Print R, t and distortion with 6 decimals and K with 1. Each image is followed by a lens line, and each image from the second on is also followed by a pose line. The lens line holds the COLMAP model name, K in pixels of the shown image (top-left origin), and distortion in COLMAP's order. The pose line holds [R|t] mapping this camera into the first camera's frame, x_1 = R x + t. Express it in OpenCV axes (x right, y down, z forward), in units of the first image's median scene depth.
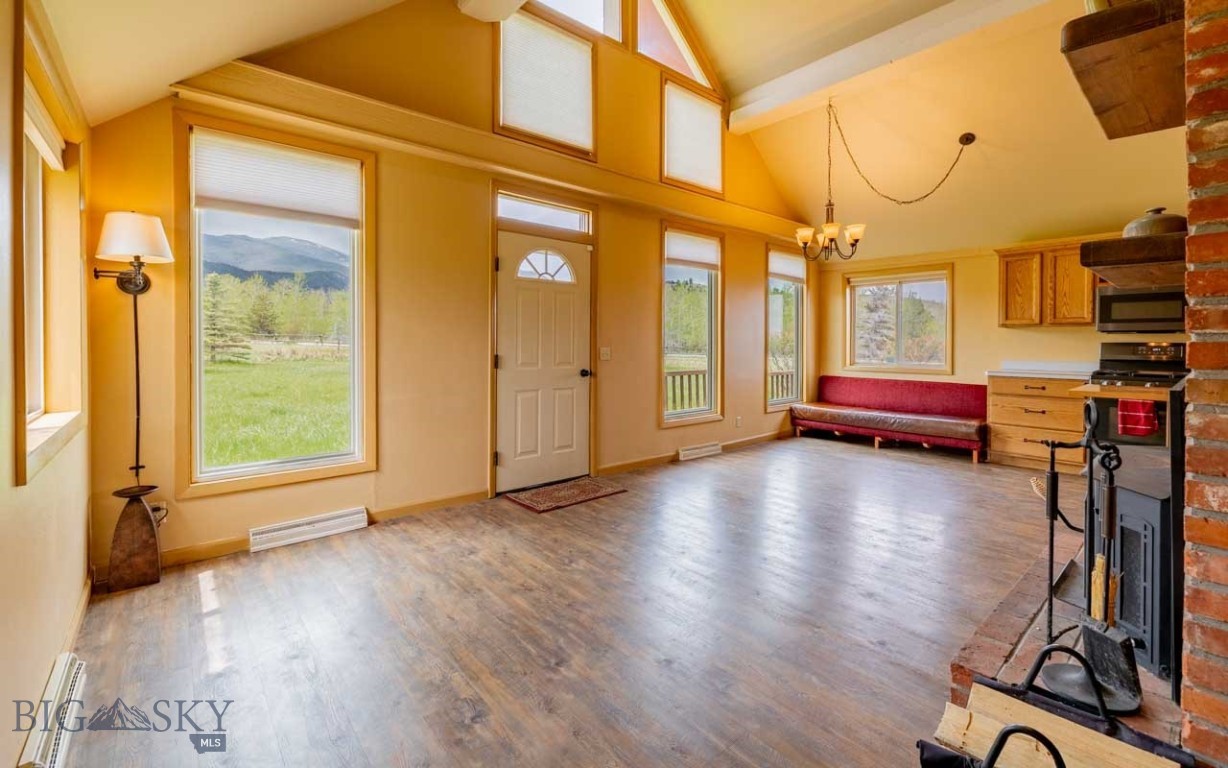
lens RADIAL K [[522.3, 0, 611.6], [0, 522.3, 354.3], [0, 0, 1]] dist [-0.003439, -0.000246]
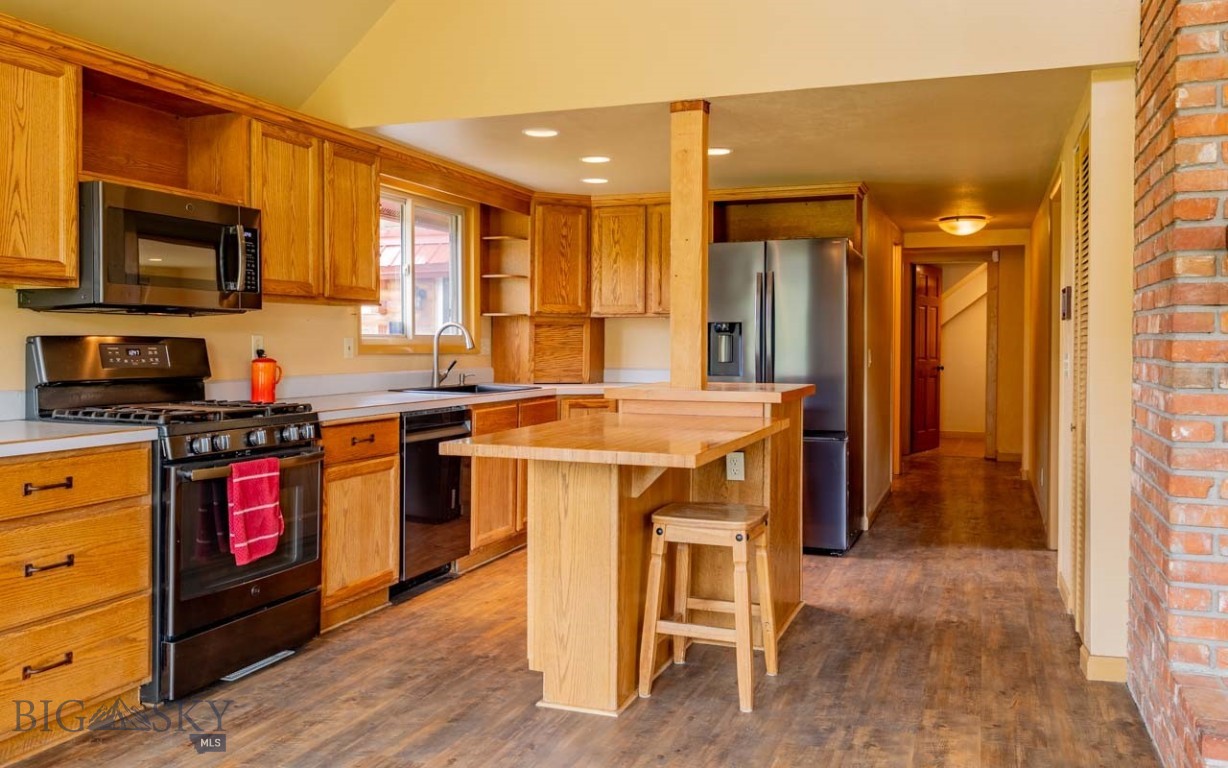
lens RADIAL K [[975.7, 0, 621.6], [0, 975.7, 353.1], [0, 0, 1]] dist [-0.001556, -0.001466]
pose [[-0.486701, -0.014254, 0.873452, 0.167735], [0.016174, 0.999548, 0.025324, -0.021437], [-0.873419, 0.026452, -0.486251, 0.997649]]
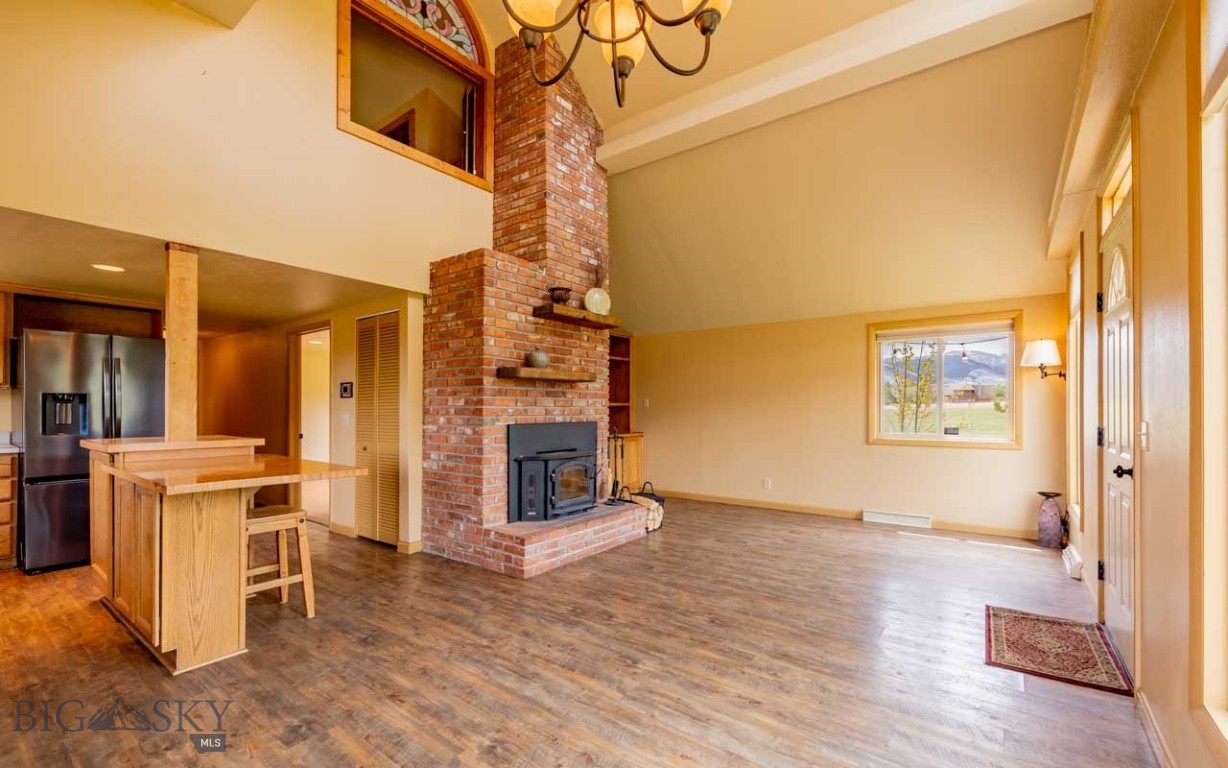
lens RADIAL K [[517.8, 0, 611.1], [0, 517.8, 405.2], [0, 0, 1]] dist [-0.000696, -0.000048]
pose [[-0.974418, -0.005373, -0.224681, 0.487303], [-0.008882, 0.999854, 0.014608, -0.027630], [0.224569, 0.016230, -0.974323, 1.289200]]
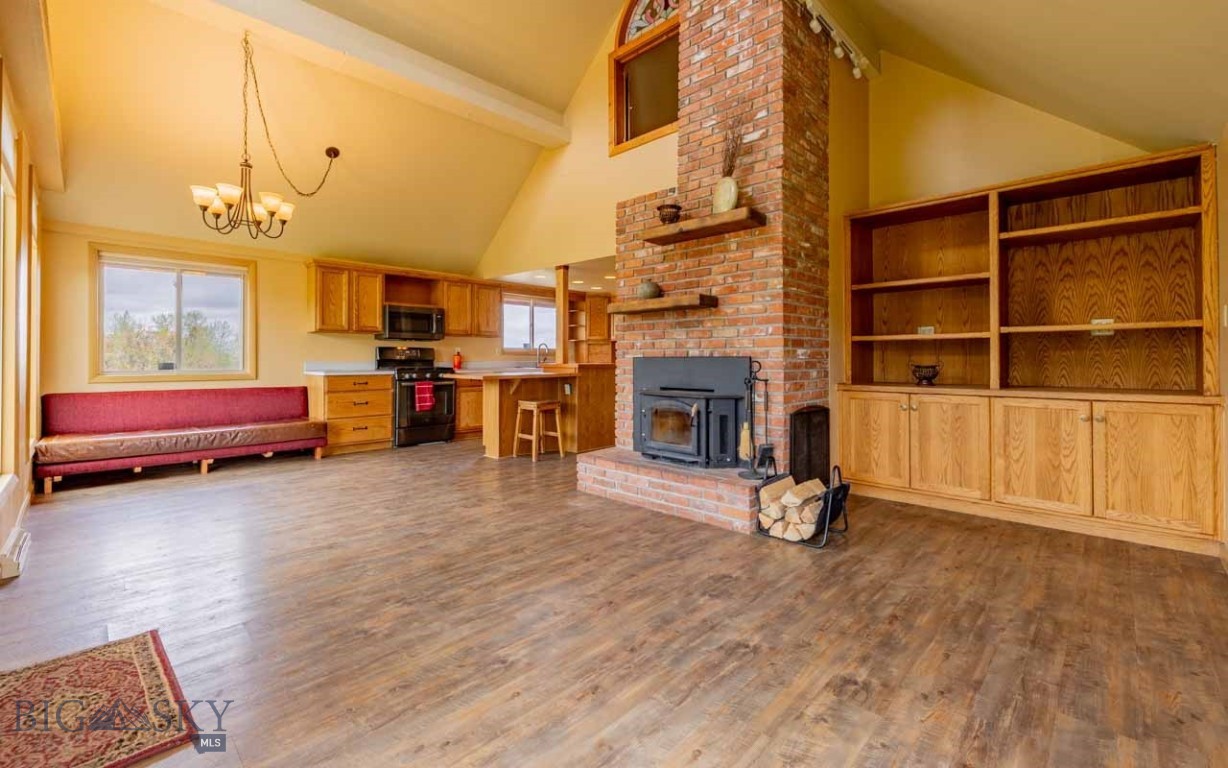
lens RADIAL K [[522.3, 0, 611.6], [0, 522.3, 354.3], [0, 0, 1]] dist [-0.003439, -0.000246]
pose [[-0.100619, 0.005375, 0.994911, -0.440849], [0.022637, 0.999739, -0.003112, 0.014548], [-0.994667, 0.022208, -0.100714, 0.554385]]
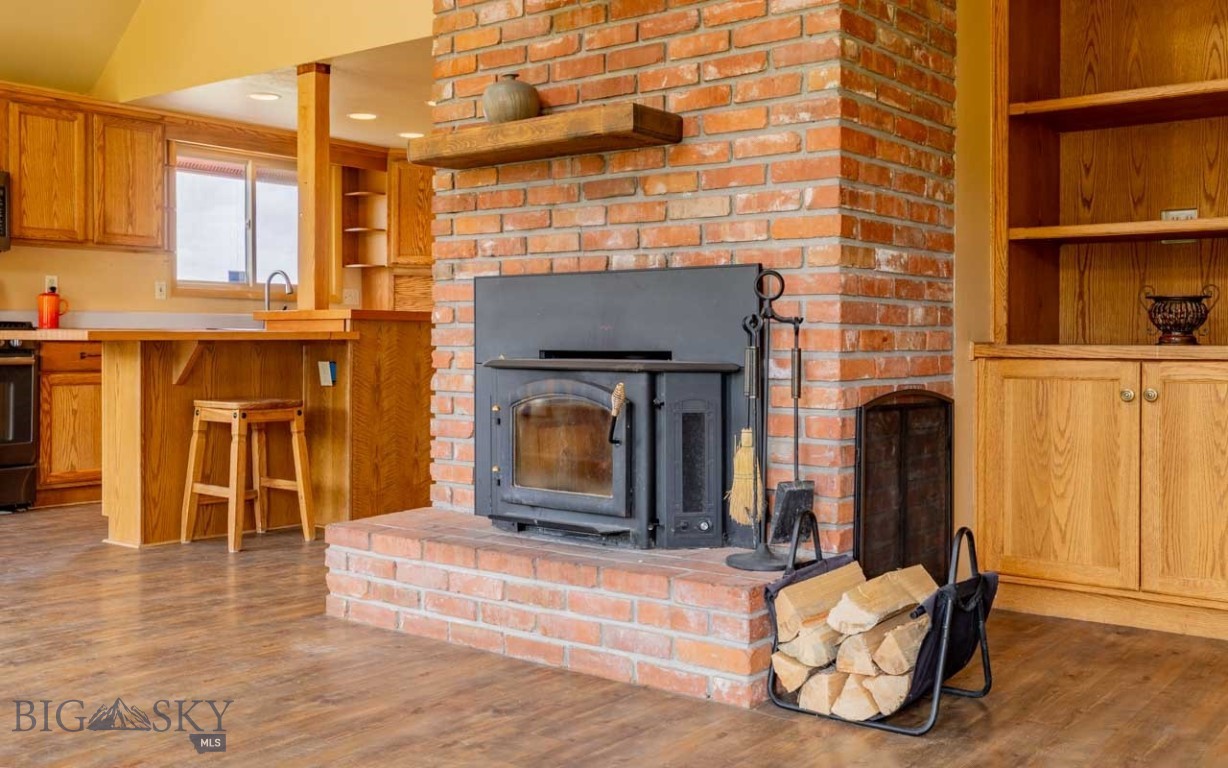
lens RADIAL K [[1209.0, 0, 611.1], [0, 1209.0, 350.0], [0, 0, 1]] dist [-0.000197, -0.004899]
pose [[-0.206038, -0.012482, 0.978464, -0.368966], [0.019608, 0.999665, 0.016881, 0.055205], [-0.978348, 0.022663, -0.205724, 0.505638]]
